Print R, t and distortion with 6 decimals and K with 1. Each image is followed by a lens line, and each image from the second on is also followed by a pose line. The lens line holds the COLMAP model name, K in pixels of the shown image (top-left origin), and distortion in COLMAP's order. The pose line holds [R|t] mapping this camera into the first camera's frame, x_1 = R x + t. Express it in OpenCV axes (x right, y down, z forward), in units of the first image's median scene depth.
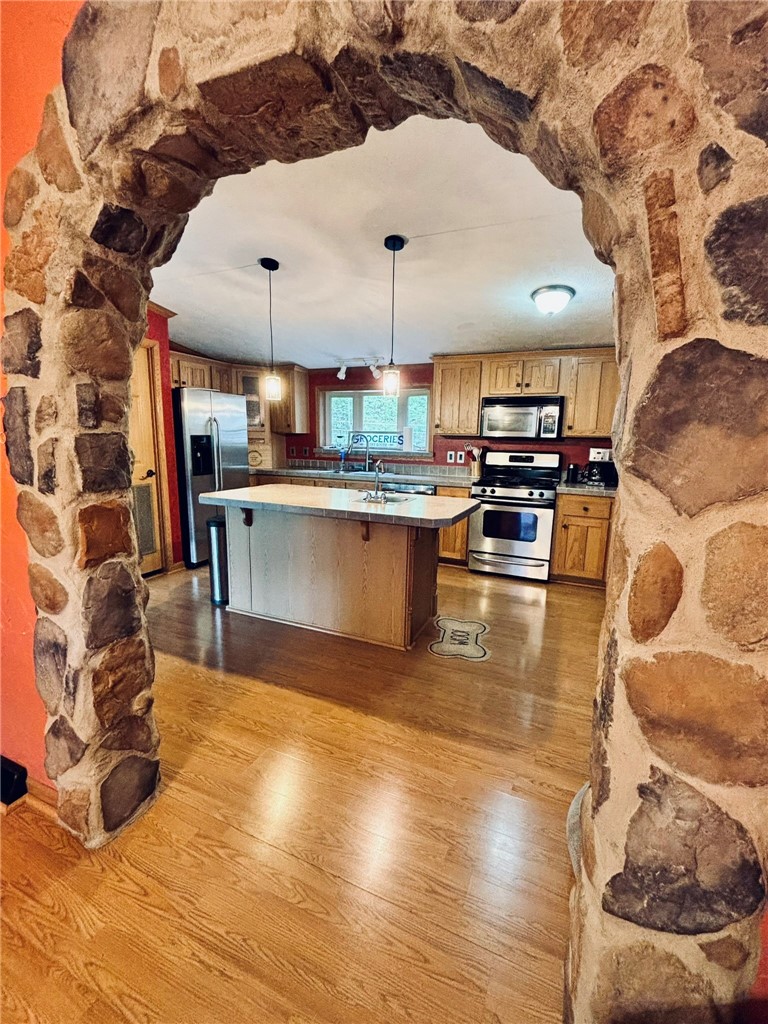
lens RADIAL K [[440.1, 0, 382.6], [0, 440.1, 509.3], [0, 0, 1]] dist [0.016137, -0.000327]
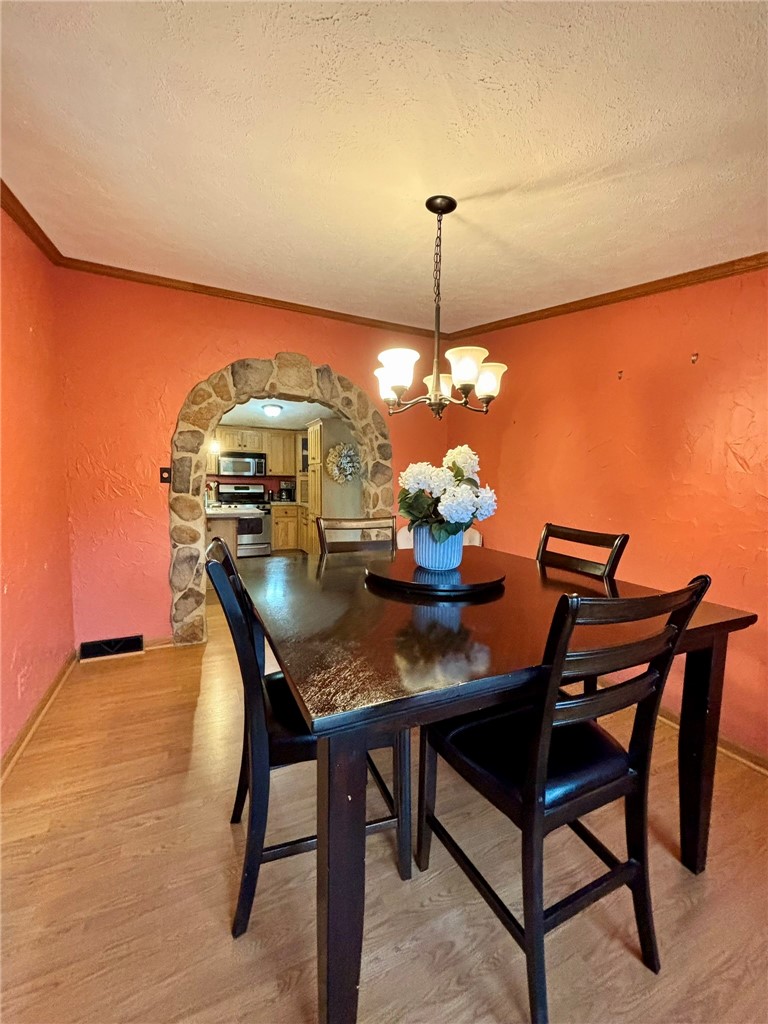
lens RADIAL K [[407.6, 0, 379.4], [0, 407.6, 510.8], [0, 0, 1]] dist [-0.002518, -0.000215]
pose [[0.650609, -0.063129, 0.756785, -0.551020], [0.120612, 0.992480, -0.020900, 0.069441], [-0.749774, 0.104875, 0.653330, -0.413038]]
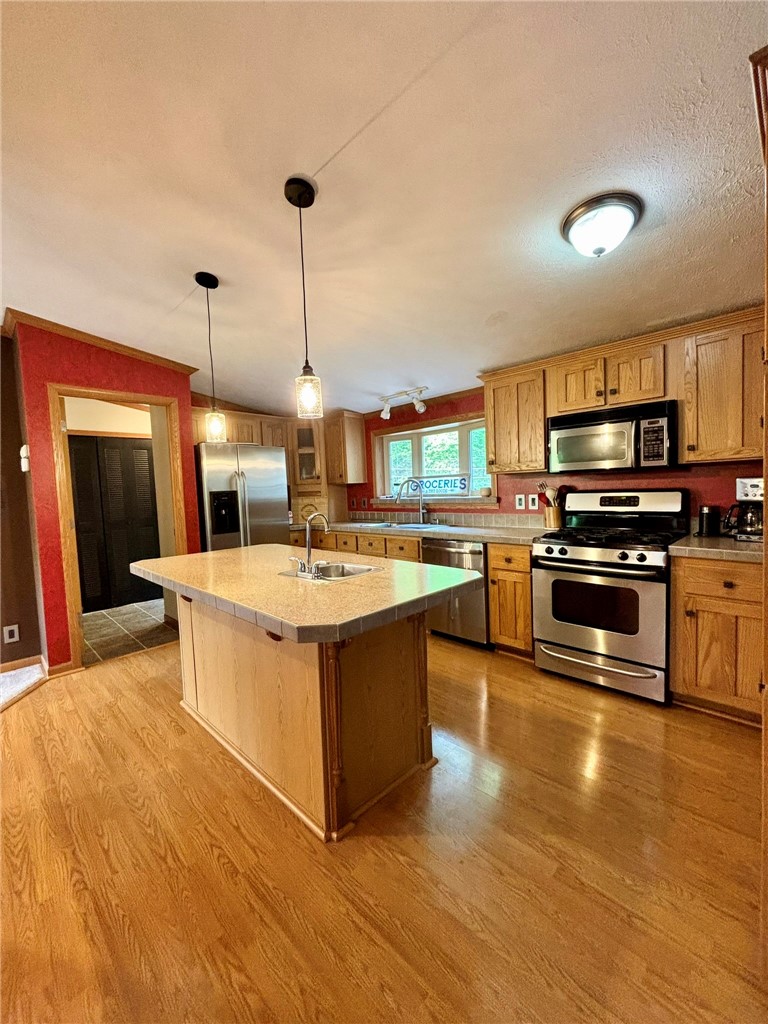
lens RADIAL K [[407.6, 0, 379.4], [0, 407.6, 510.8], [0, 0, 1]] dist [-0.002518, -0.000215]
pose [[0.933822, -0.034743, -0.356047, 0.206401], [-0.003286, 0.994398, -0.105651, -0.034482], [0.357723, 0.099829, 0.928476, 0.310815]]
